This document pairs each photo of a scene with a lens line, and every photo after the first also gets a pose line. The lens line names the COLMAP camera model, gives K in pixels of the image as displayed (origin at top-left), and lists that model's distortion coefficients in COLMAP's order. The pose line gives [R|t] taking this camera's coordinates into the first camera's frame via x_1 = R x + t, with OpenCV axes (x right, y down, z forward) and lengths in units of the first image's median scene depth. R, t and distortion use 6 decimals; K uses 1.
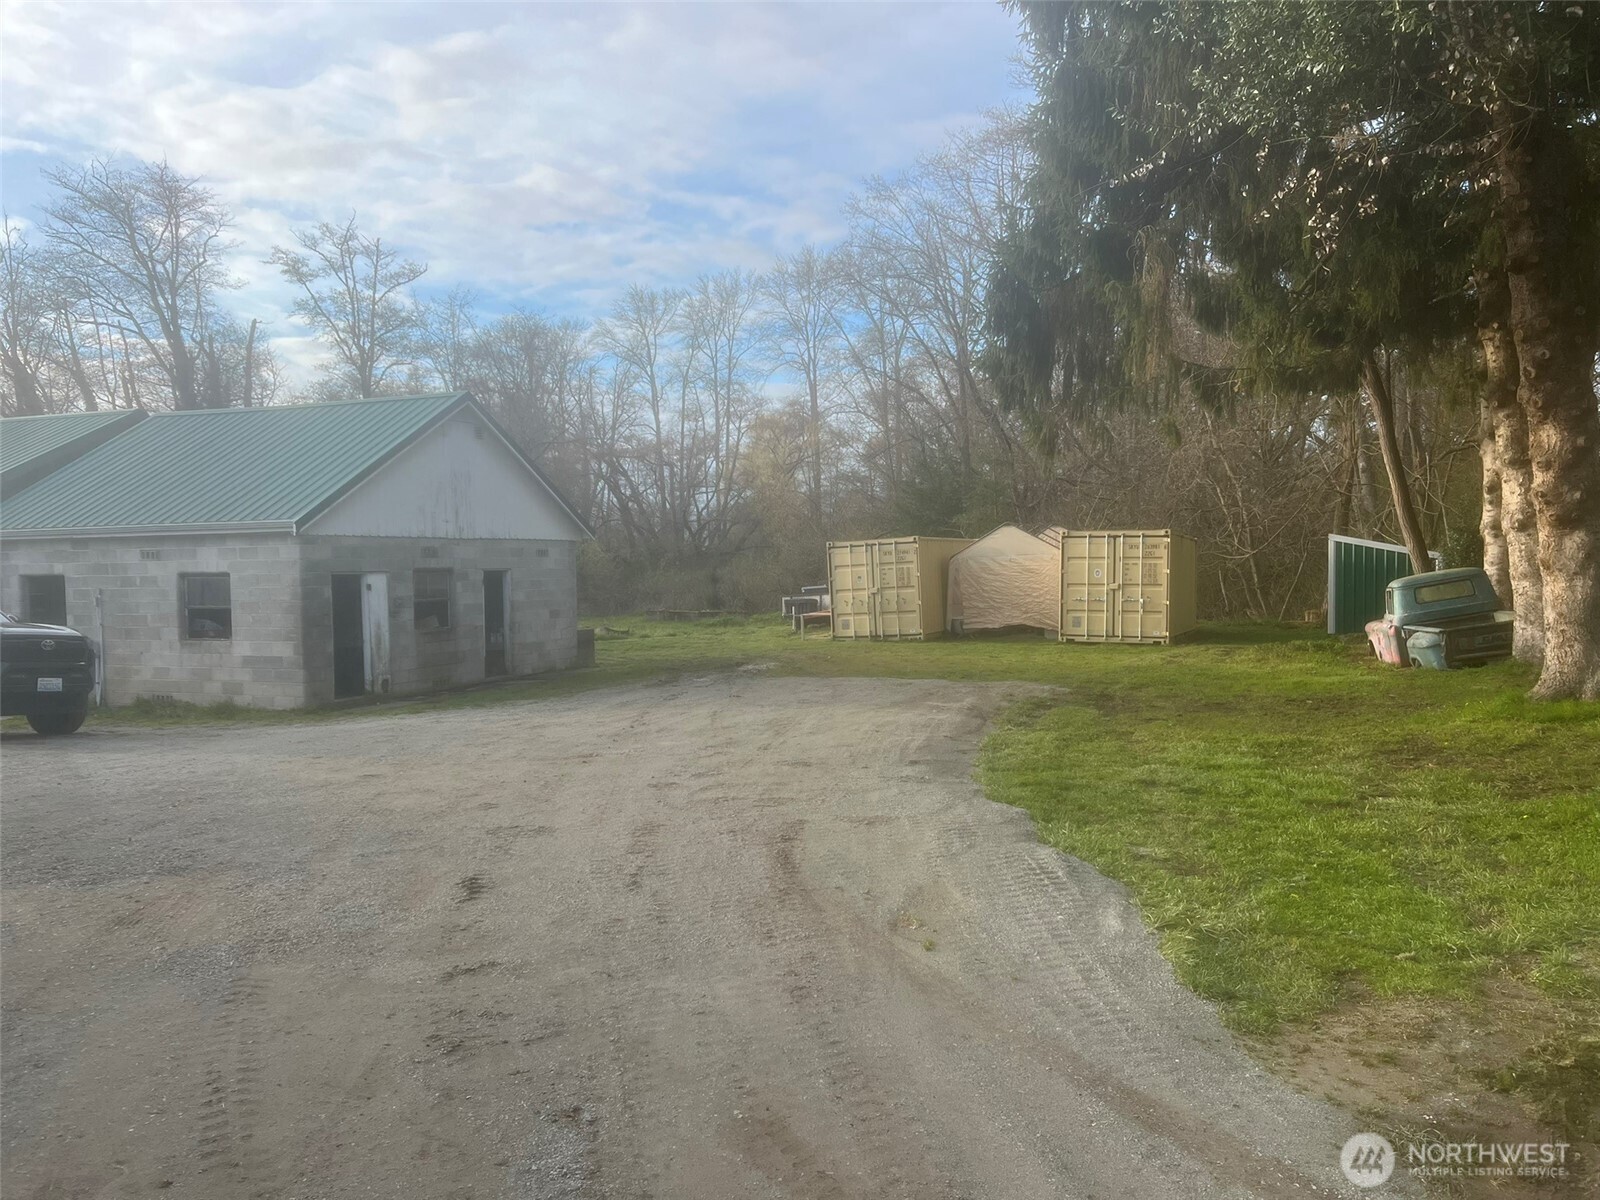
lens RADIAL K [[1207.3, 0, 802.2], [0, 1207.3, 591.7], [0, 0, 1]] dist [0.032997, -0.017858]
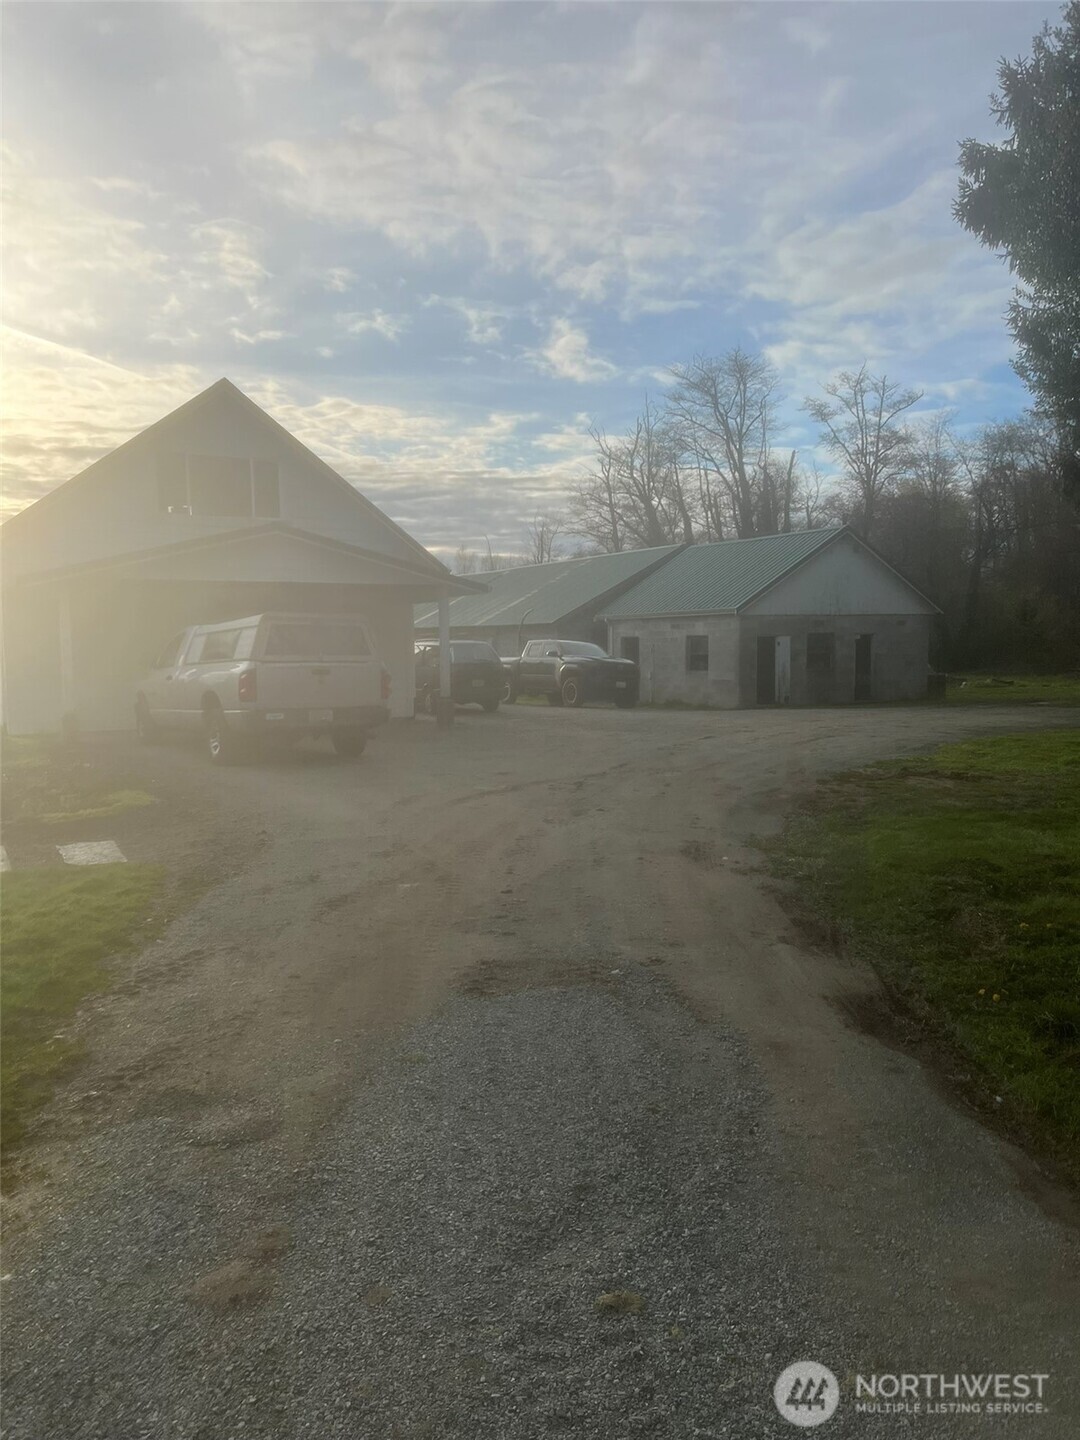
lens RADIAL K [[1086.6, 0, 543.5], [0, 1086.6, 721.4], [0, 0, 1]] dist [0.032997, -0.017858]
pose [[0.777253, 0.050274, -0.627176, 0.125152], [-0.012971, 0.997871, 0.063913, 0.004128], [0.629054, -0.041541, 0.776250, -0.151257]]
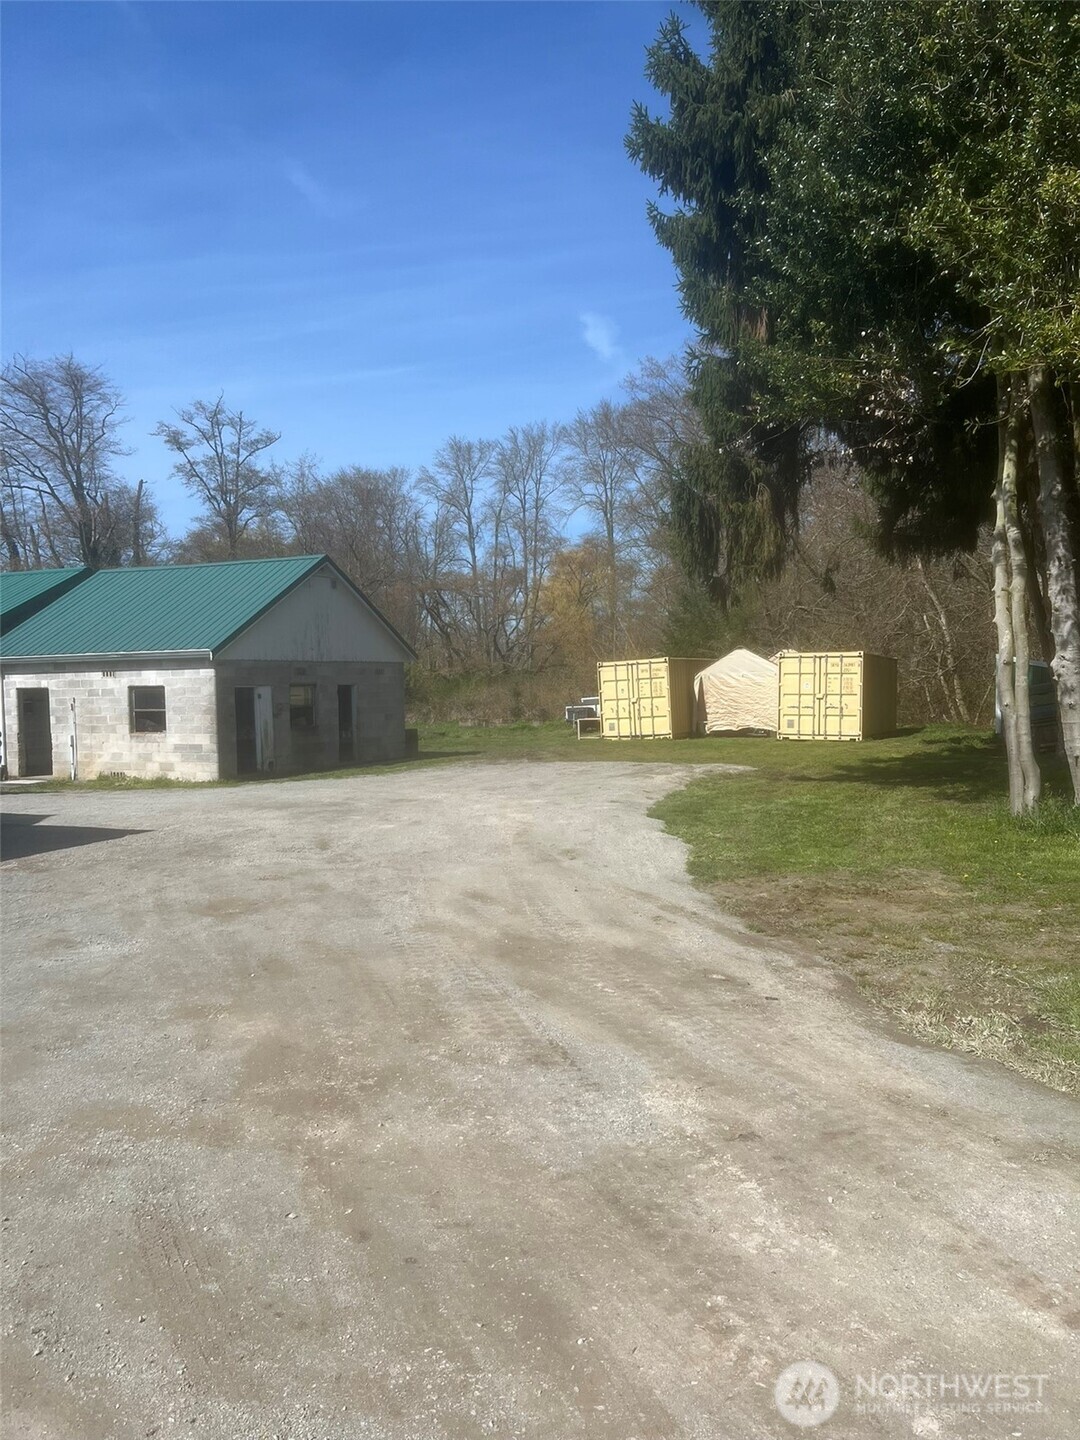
lens RADIAL K [[1086.6, 0, 538.6], [0, 1086.6, 727.3], [0, 0, 1]] dist [0.032997, -0.017858]
pose [[0.998103, -0.000001, -0.061567, 0.014594], [0.001202, 0.999810, 0.019468, 0.002613], [0.061555, -0.019505, 0.997913, -0.079500]]
